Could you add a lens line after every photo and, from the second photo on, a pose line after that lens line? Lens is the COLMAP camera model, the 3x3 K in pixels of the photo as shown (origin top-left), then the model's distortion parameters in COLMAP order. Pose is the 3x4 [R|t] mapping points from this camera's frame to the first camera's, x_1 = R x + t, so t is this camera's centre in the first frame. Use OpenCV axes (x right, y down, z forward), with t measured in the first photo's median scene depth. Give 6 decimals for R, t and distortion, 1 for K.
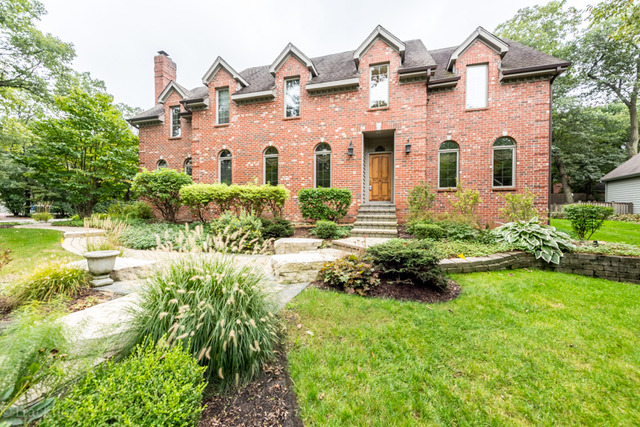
lens RADIAL K [[255.3, 0, 320.6], [0, 255.3, 208.8], [0, 0, 1]] dist [0.006350, -0.000133]
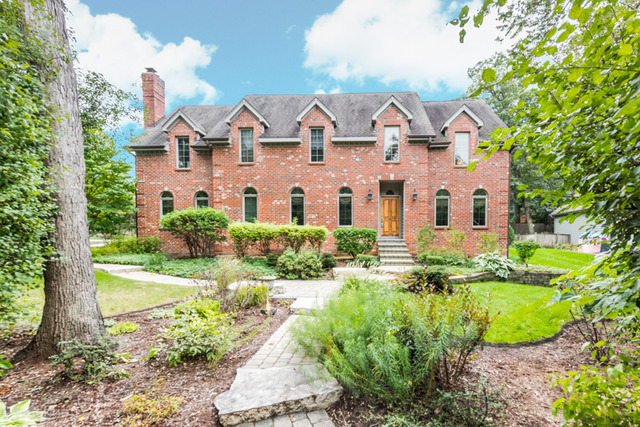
lens RADIAL K [[404.6, 0, 320.1], [0, 404.6, 232.1], [0, 0, 1]] dist [0.002001, -0.000017]
pose [[0.971076, -0.003501, 0.238746, -0.572400], [0.000617, 0.999926, 0.012151, -0.077164], [-0.238771, -0.011652, 0.971006, -0.814502]]
